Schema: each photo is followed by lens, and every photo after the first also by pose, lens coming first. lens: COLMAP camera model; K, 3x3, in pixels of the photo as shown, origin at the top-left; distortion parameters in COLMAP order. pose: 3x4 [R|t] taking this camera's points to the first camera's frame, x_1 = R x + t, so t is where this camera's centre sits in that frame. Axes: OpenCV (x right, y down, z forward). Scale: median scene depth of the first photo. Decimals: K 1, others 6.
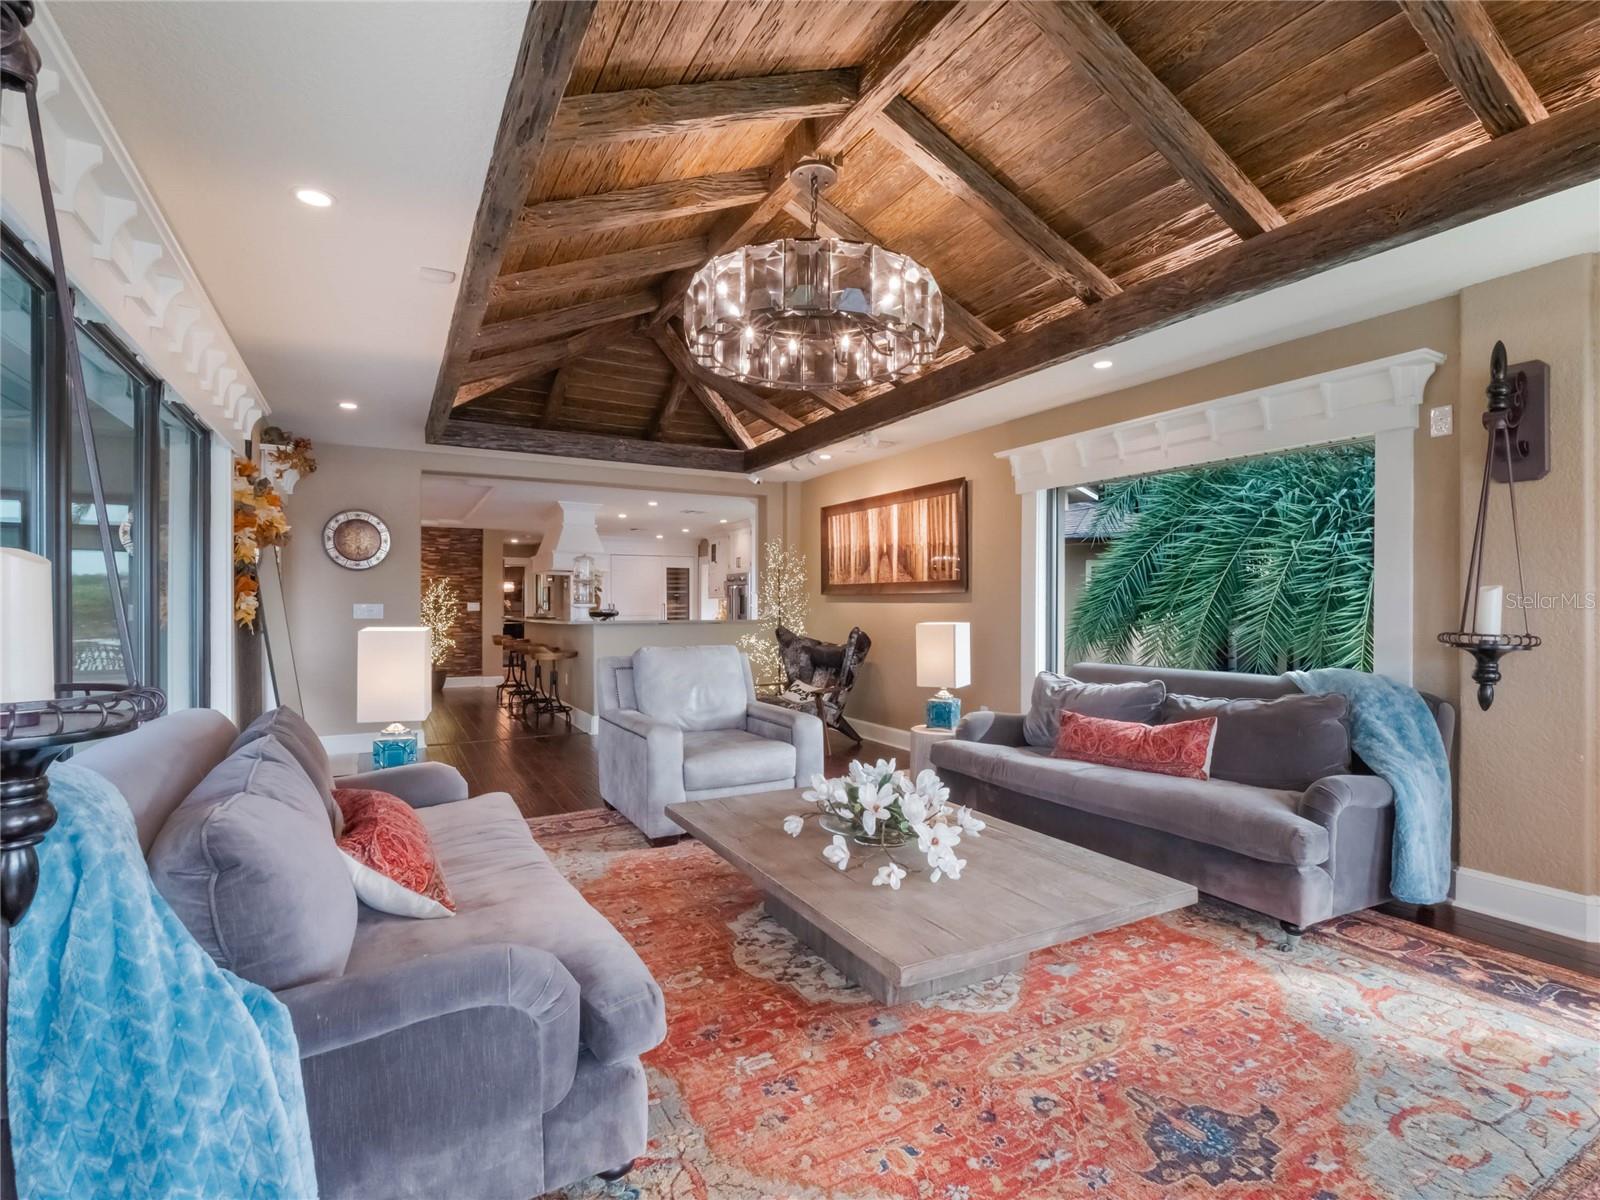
lens RADIAL K [[786.7, 0, 813.2], [0, 786.7, 604.5], [0, 0, 1]] dist [-0.011473, 0.002297]
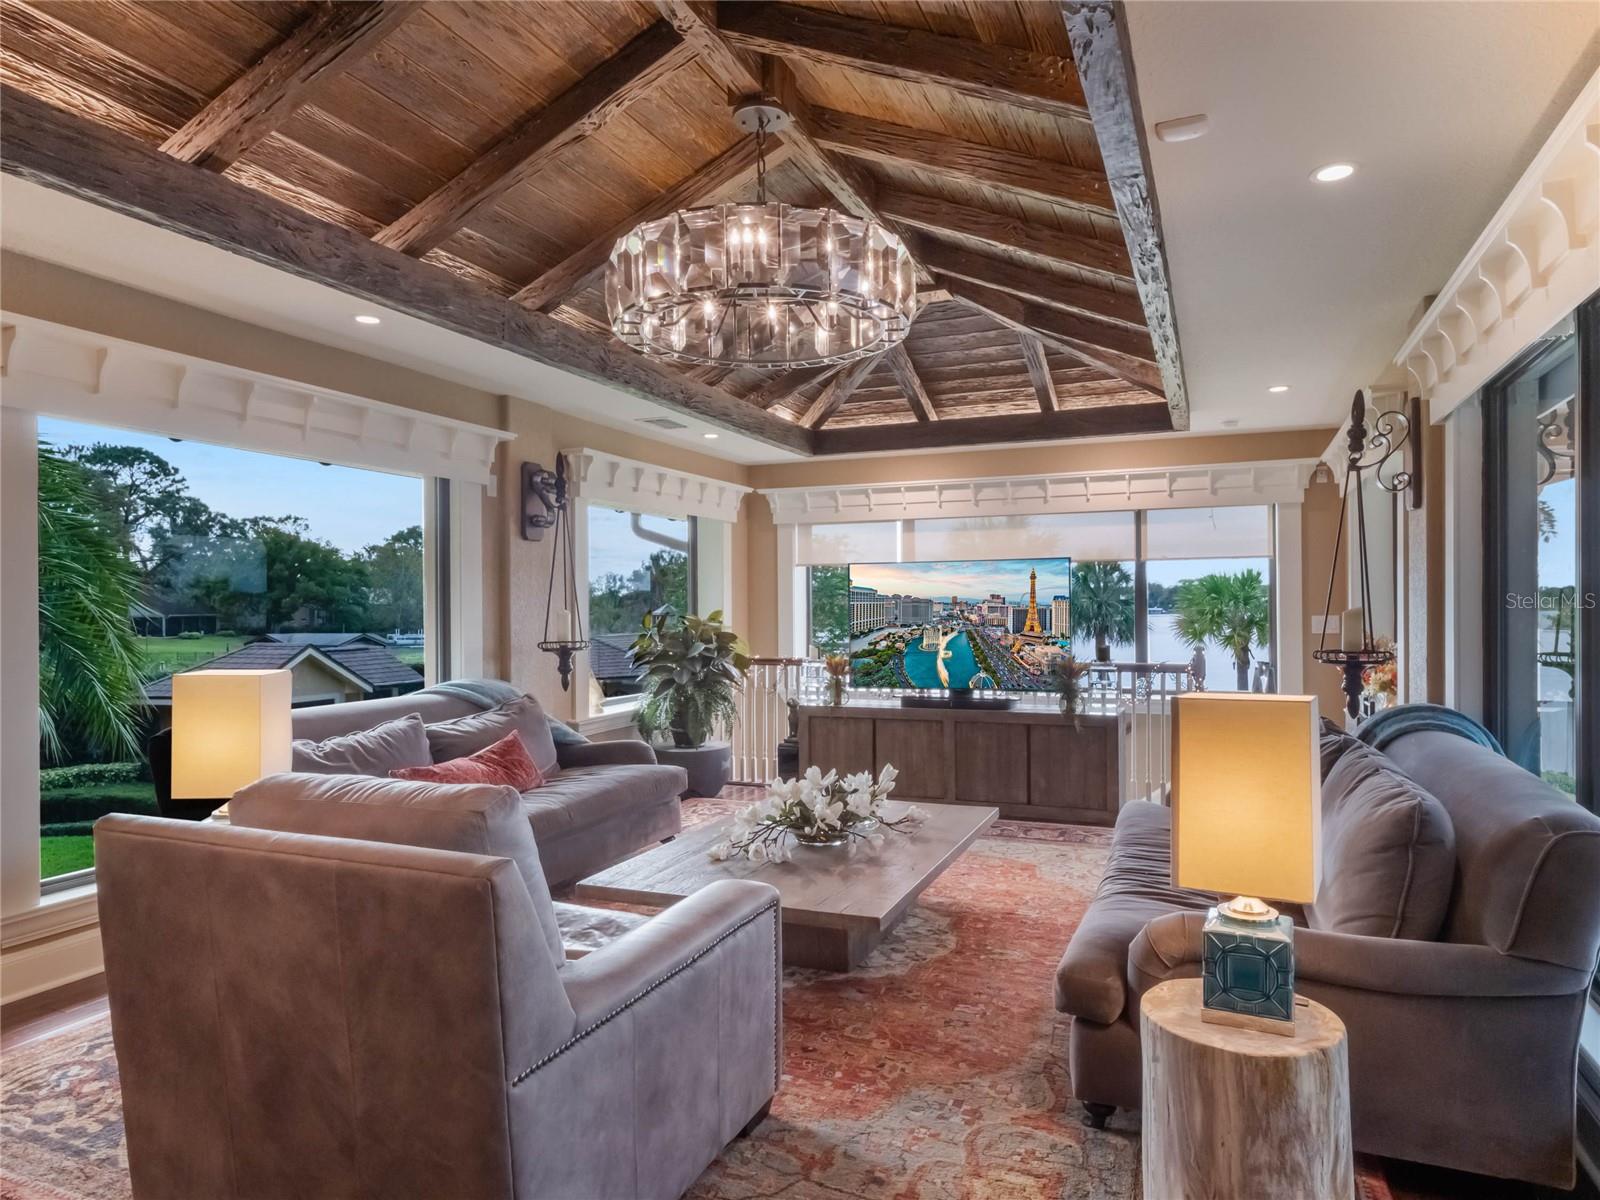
lens RADIAL K [[1004.0, 0, 800.0], [0, 1004.0, 600.0], [0, 0, 1]] dist [-0.000850, -0.000253]
pose [[-0.618763, 0.006115, 0.785554, -1.012986], [0.008933, 0.999960, -0.000748, -0.038720], [-0.785527, 0.006555, -0.618792, 1.906933]]
